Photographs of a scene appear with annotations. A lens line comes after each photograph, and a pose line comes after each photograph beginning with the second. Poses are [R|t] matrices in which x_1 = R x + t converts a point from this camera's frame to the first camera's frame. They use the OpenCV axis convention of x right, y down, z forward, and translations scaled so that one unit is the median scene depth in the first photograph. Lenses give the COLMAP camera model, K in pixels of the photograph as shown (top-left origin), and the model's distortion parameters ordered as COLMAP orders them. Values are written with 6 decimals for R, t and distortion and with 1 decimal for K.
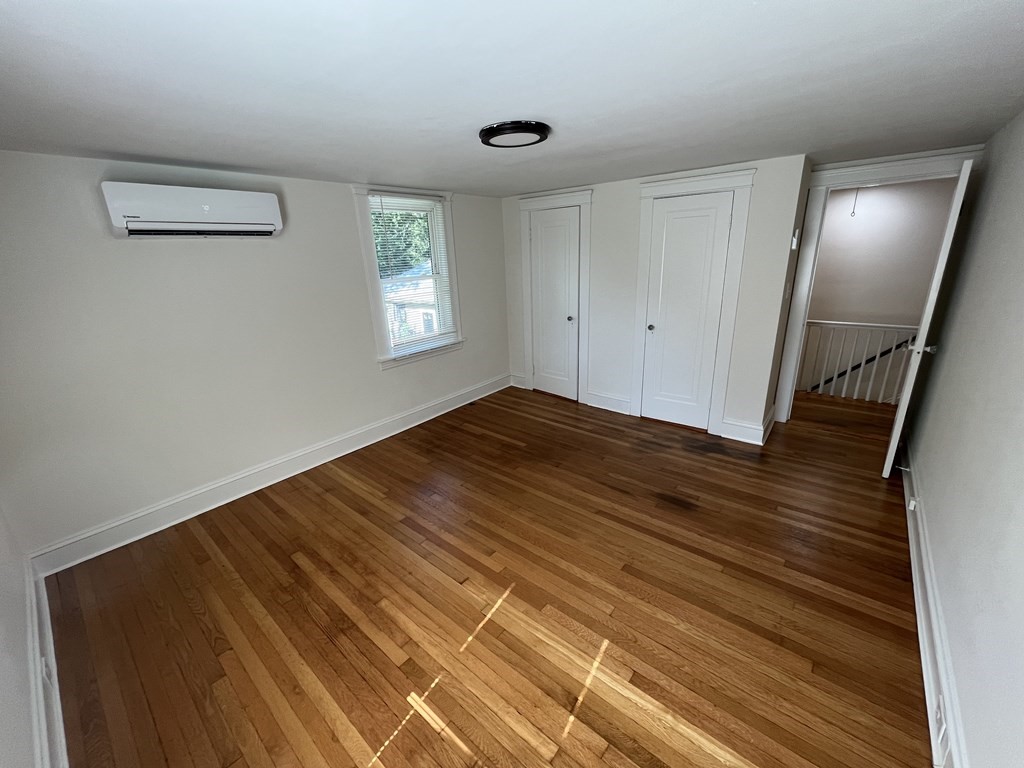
lens RADIAL K [[411.8, 0, 513.9], [0, 411.8, 385.3], [0, 0, 1]] dist [-0.004279, 0.001169]
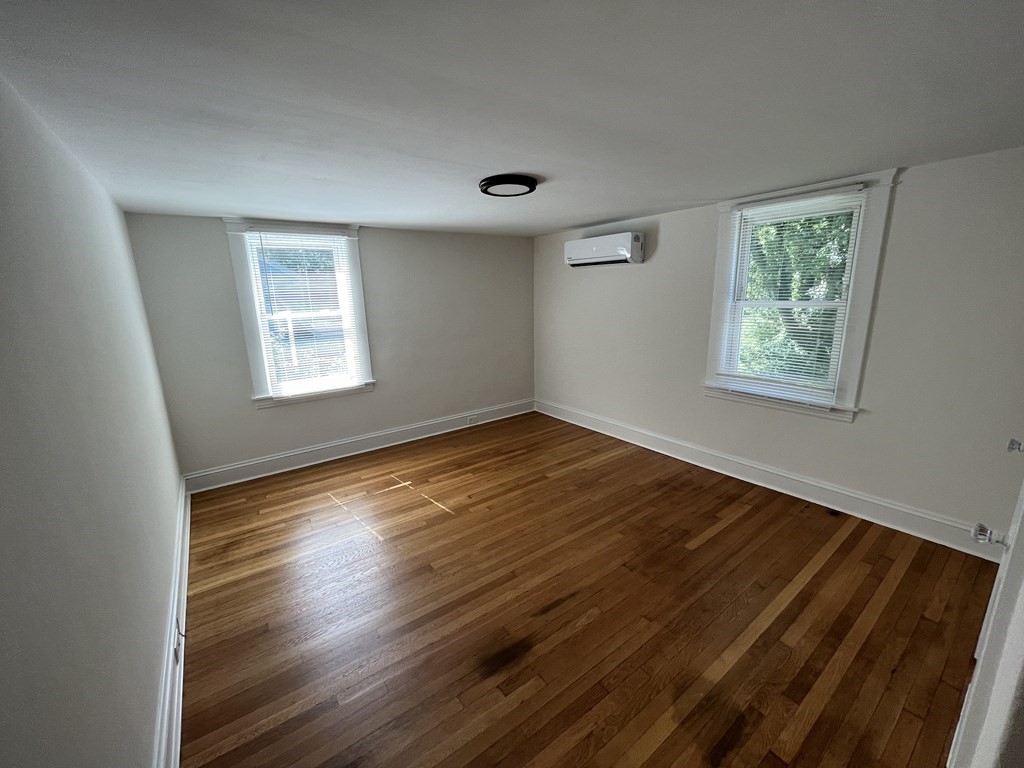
lens RADIAL K [[411.8, 0, 508.0], [0, 411.8, 386.0], [0, 0, 1]] dist [-0.004279, 0.001169]
pose [[-0.244406, 0.266011, -0.932472, 0.862576], [-0.260789, 0.908172, 0.327433, -0.320552], [0.933946, 0.323205, -0.152590, 0.927944]]
